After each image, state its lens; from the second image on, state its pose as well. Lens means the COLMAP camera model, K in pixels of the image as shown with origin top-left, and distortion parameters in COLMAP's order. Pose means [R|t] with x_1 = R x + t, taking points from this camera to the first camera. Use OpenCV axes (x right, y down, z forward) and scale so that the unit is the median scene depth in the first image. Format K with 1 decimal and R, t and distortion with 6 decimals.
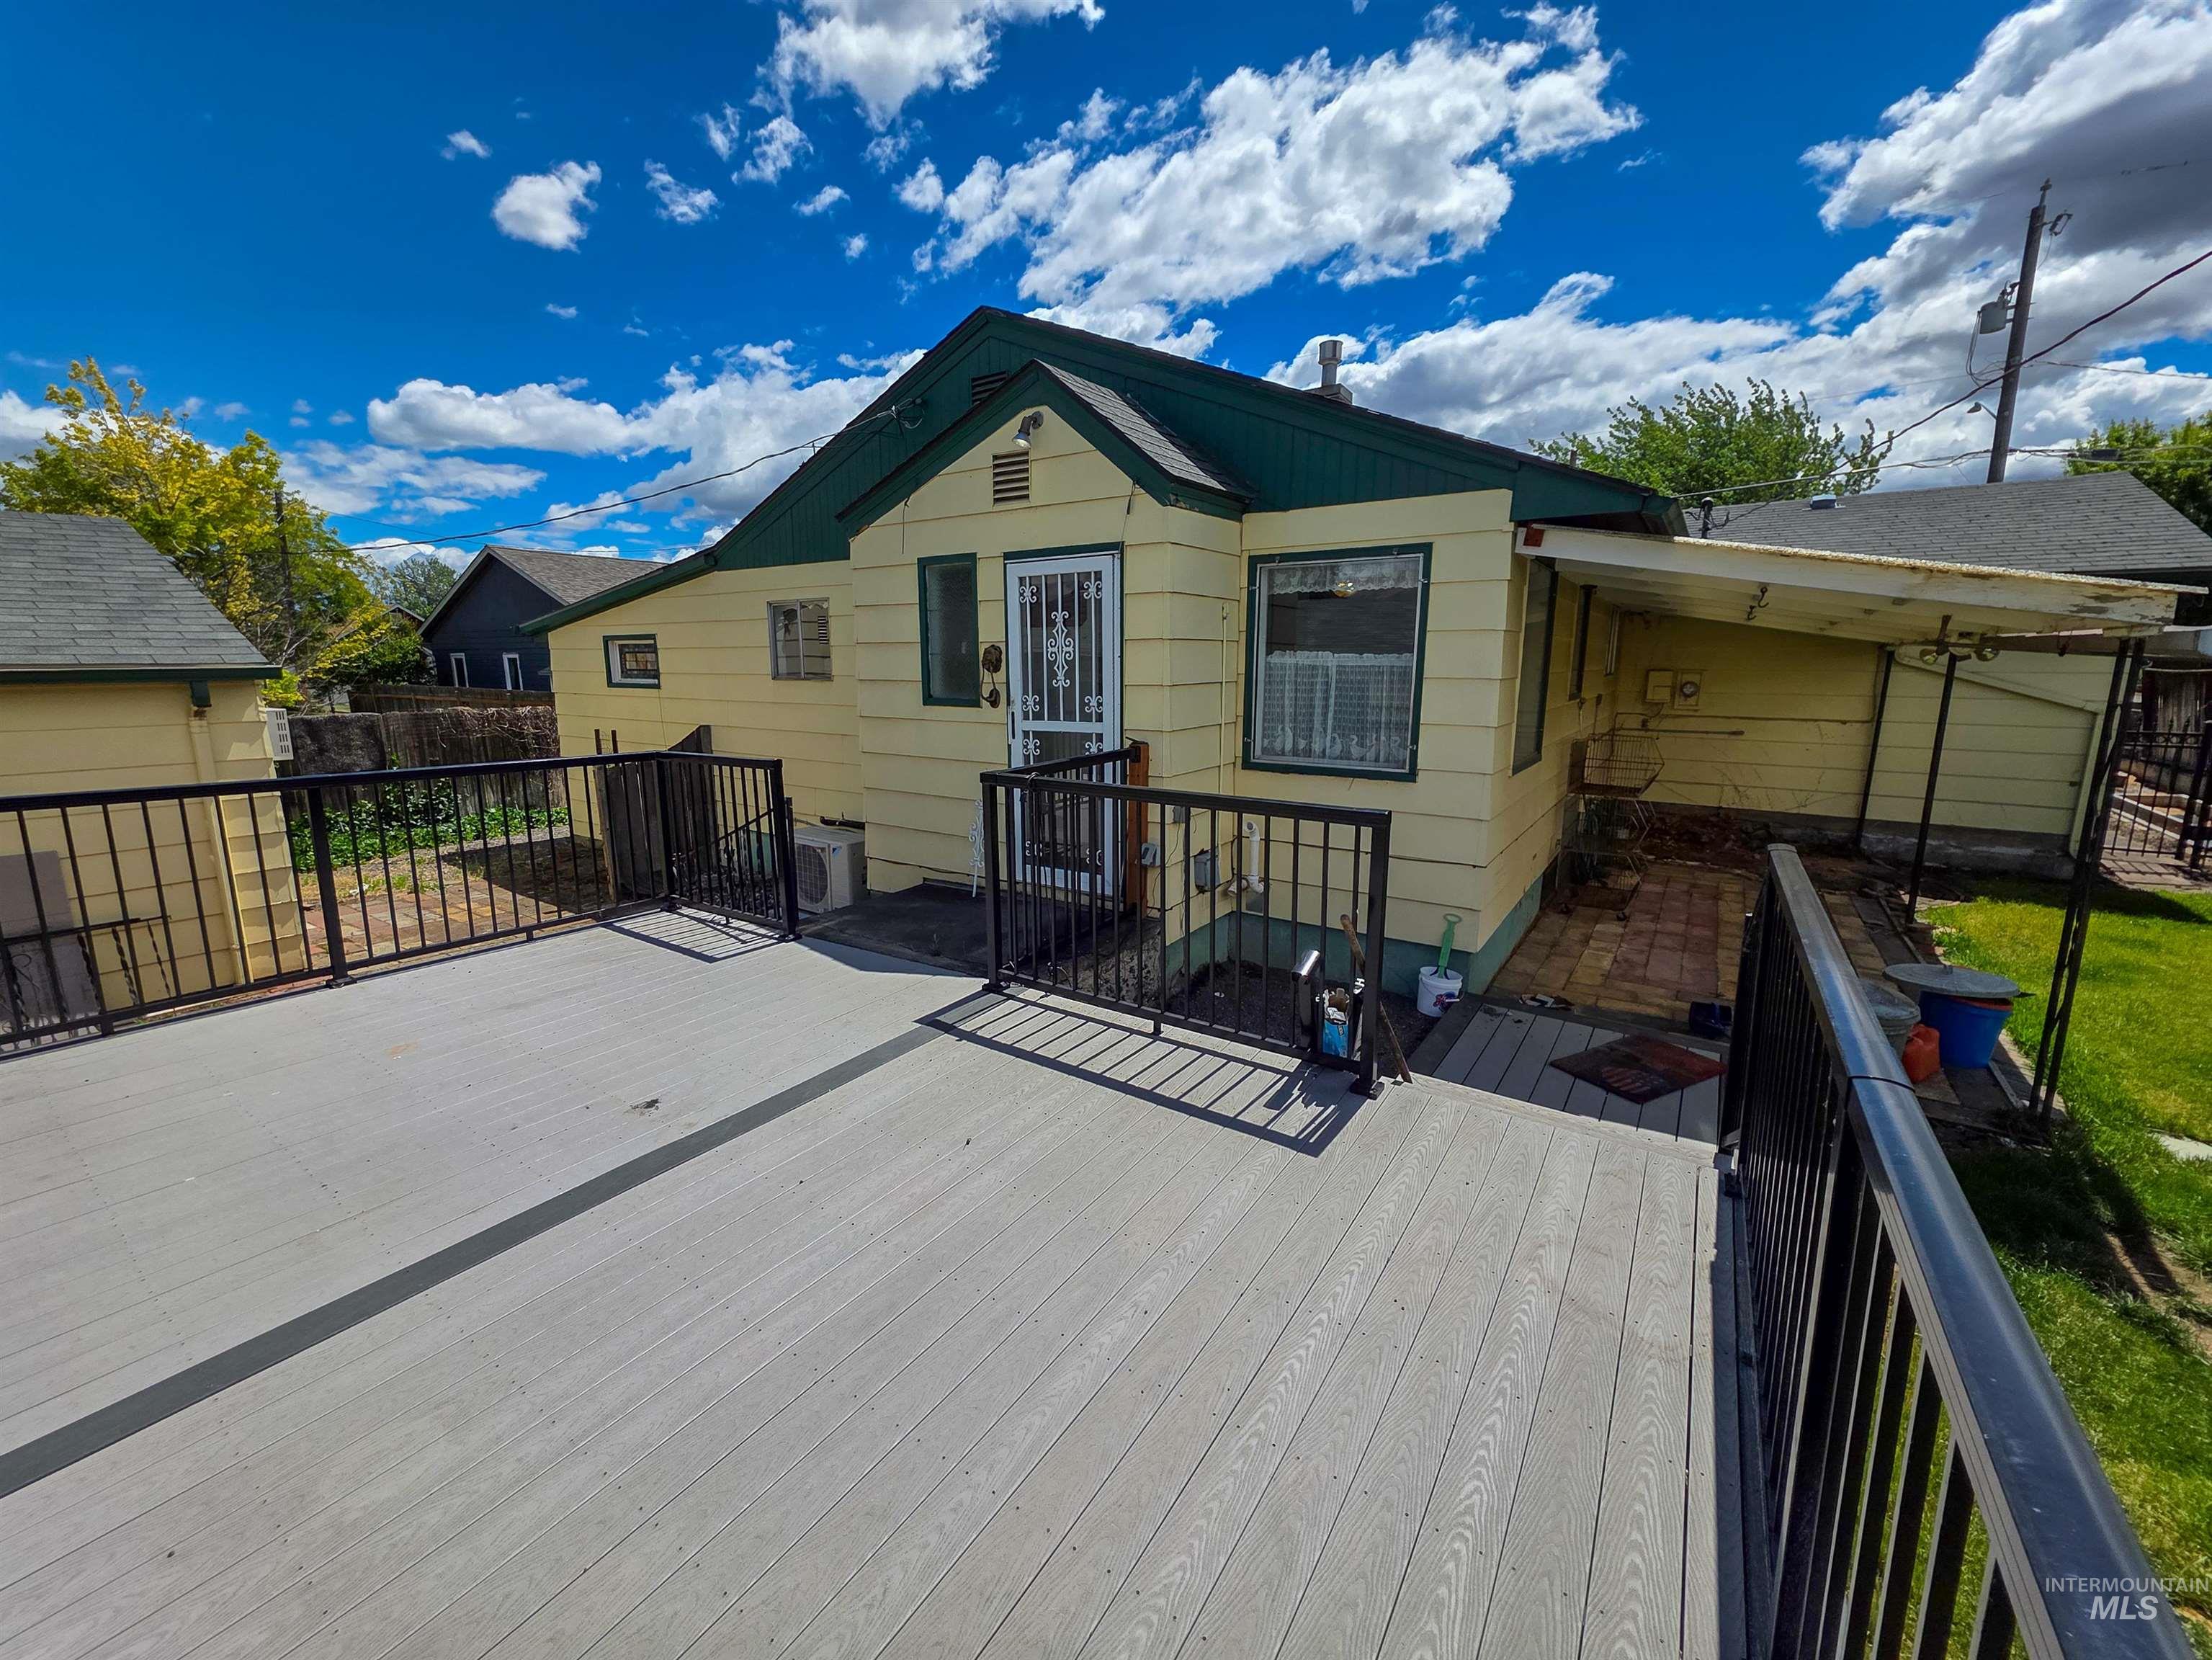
lens RADIAL K [[876.9, 0, 1101.5], [0, 876.9, 825.3], [0, 0, 1]] dist [0.001941, 0.000307]
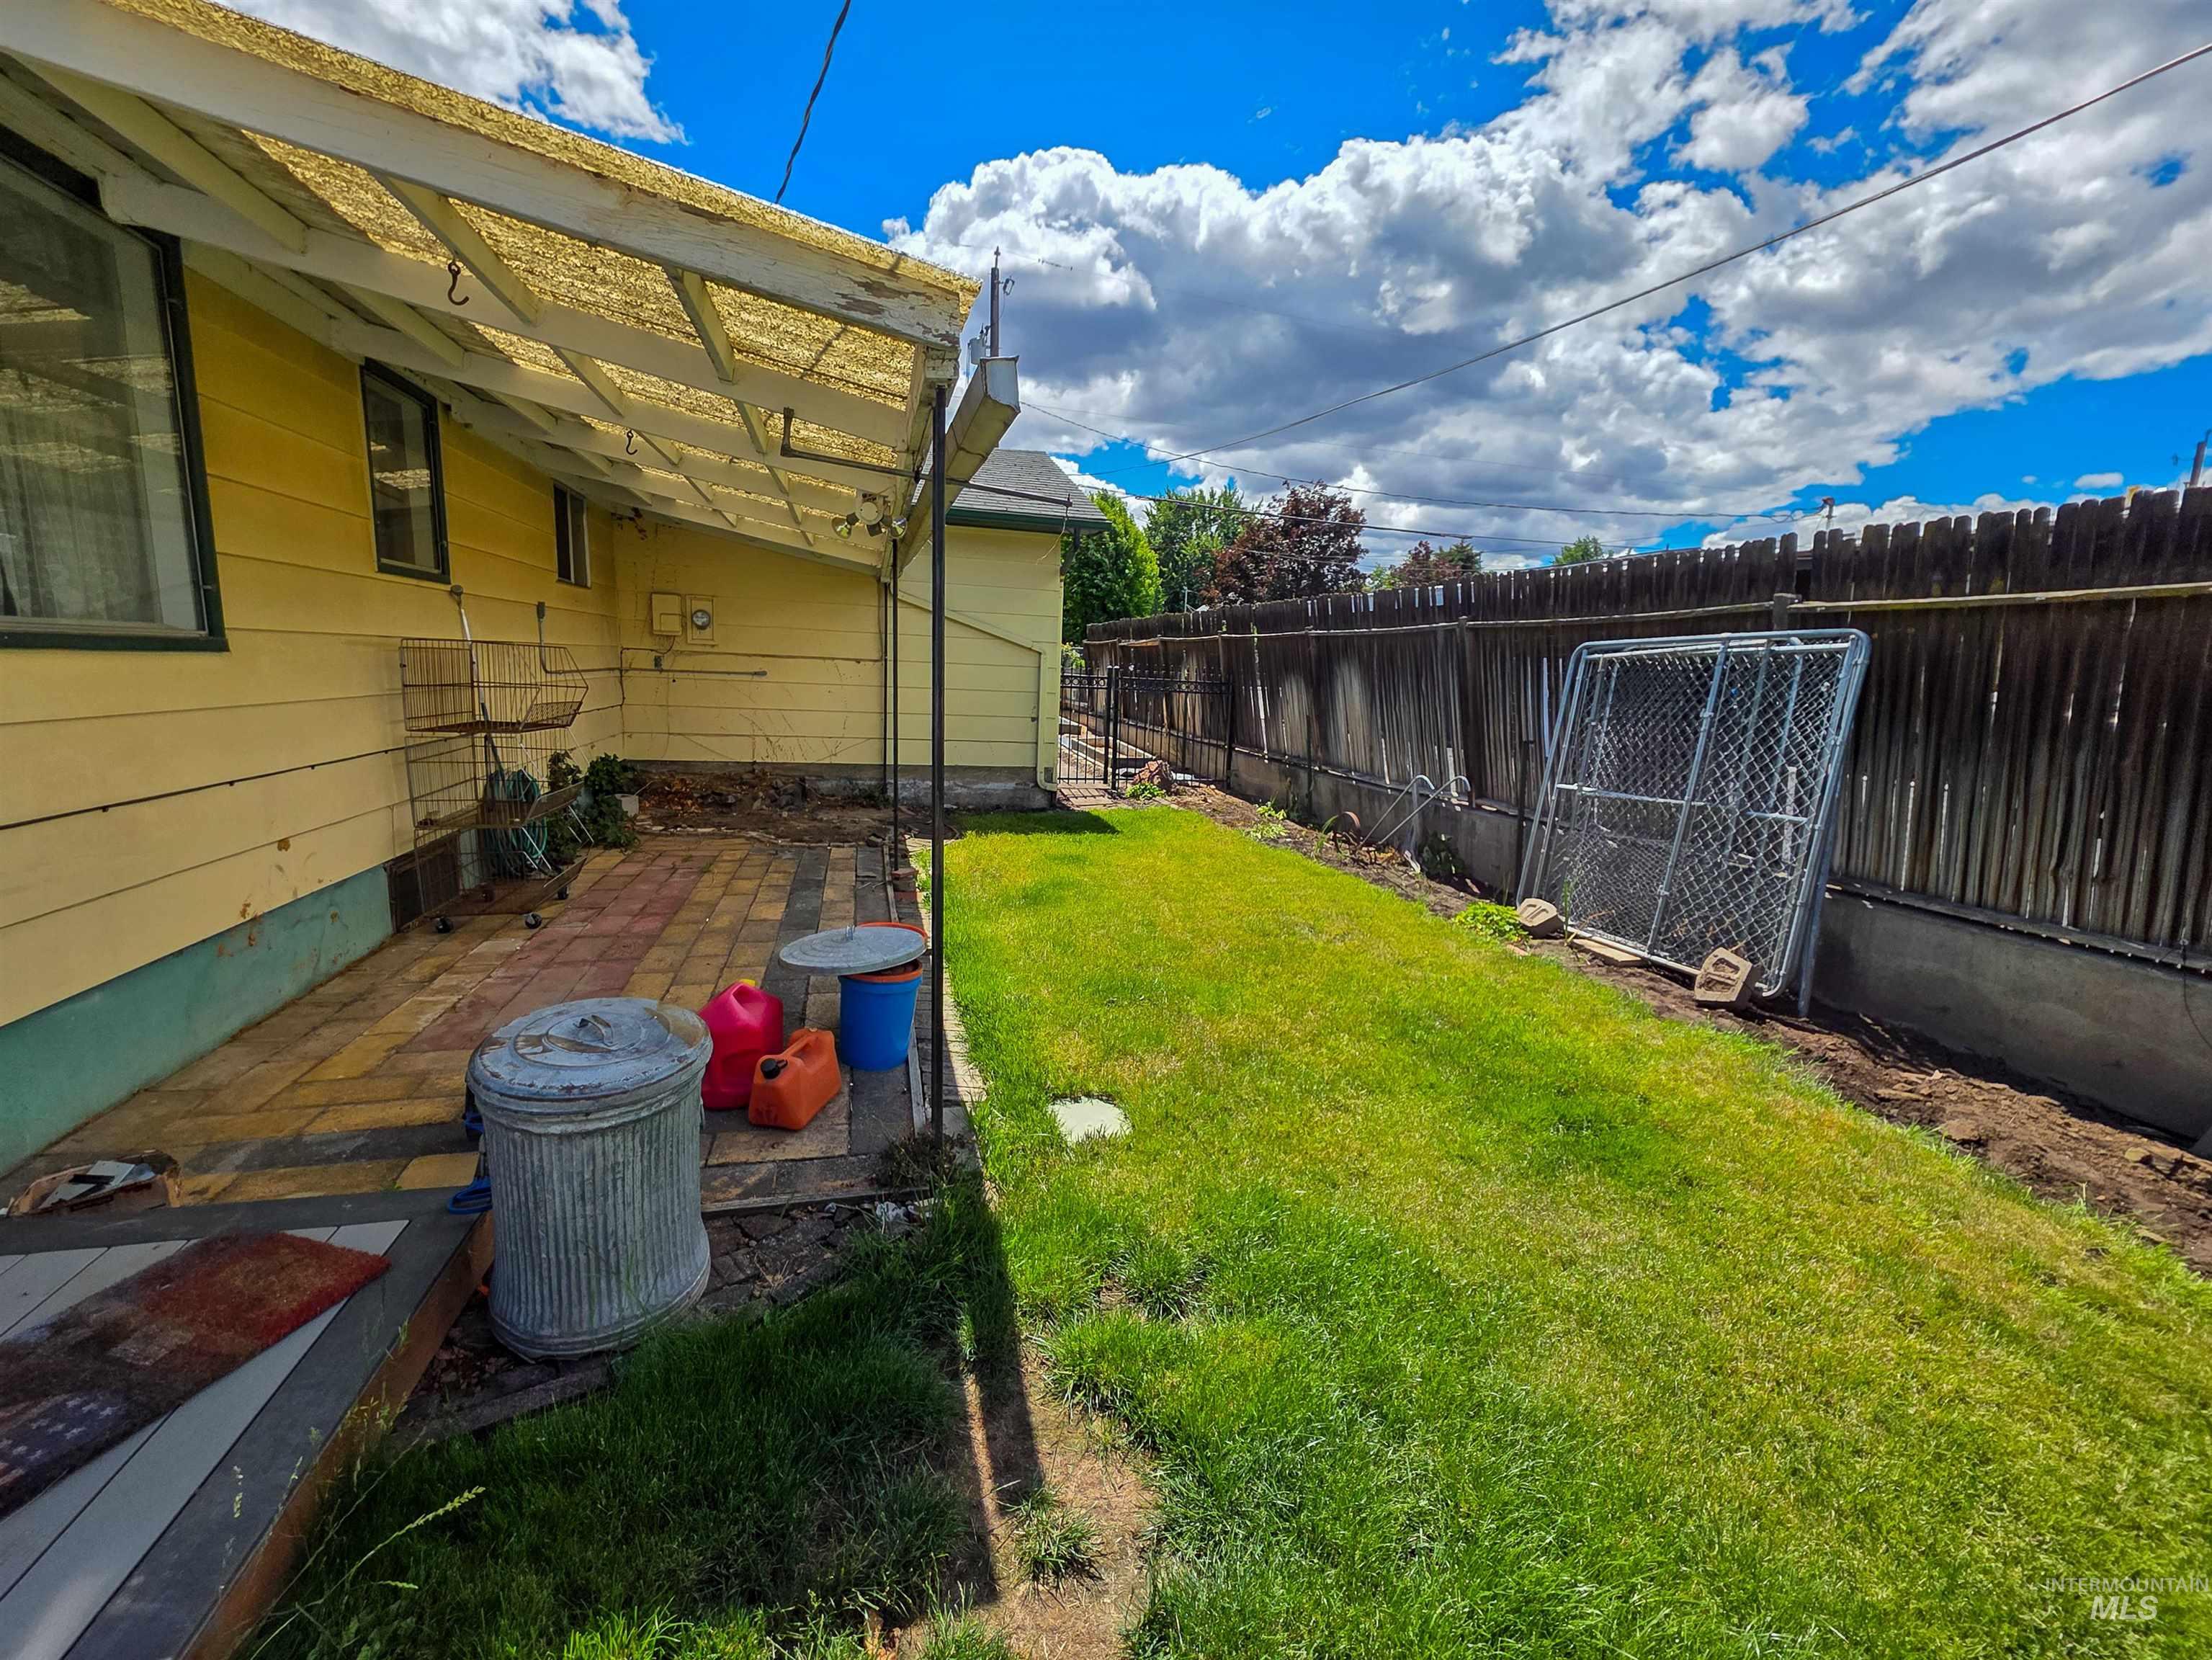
lens RADIAL K [[888.5, 0, 1092.9], [0, 888.5, 828.3], [0, 0, 1]] dist [-0.000108, -0.000133]
pose [[0.661606, -0.104418, 0.742546, 0.319743], [0.098385, 0.993784, 0.052086, 0.035087], [-0.743369, 0.038595, 0.667767, 0.215322]]
